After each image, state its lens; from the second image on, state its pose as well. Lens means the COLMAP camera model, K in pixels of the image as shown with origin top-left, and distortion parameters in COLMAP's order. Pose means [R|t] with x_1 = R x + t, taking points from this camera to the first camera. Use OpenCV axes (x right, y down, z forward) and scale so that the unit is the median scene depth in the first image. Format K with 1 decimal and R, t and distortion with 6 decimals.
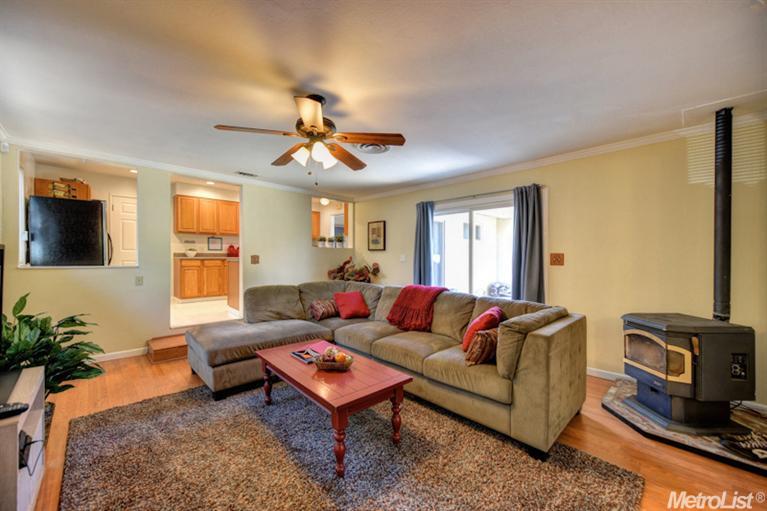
lens RADIAL K [[301.6, 0, 383.4], [0, 301.6, 258.6], [0, 0, 1]] dist [0.012684, -0.000882]
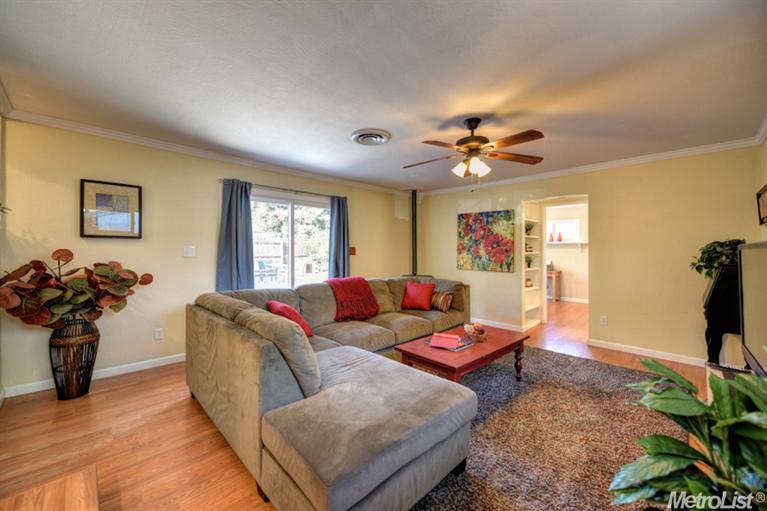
lens RADIAL K [[301.6, 0, 372.1], [0, 301.6, 246.9], [0, 0, 1]] dist [0.012684, -0.000882]
pose [[0.004880, -0.000595, 0.999988, -0.817686], [-0.001831, 0.999998, 0.000604, -0.016961], [-0.999986, -0.001834, 0.004879, 0.799929]]
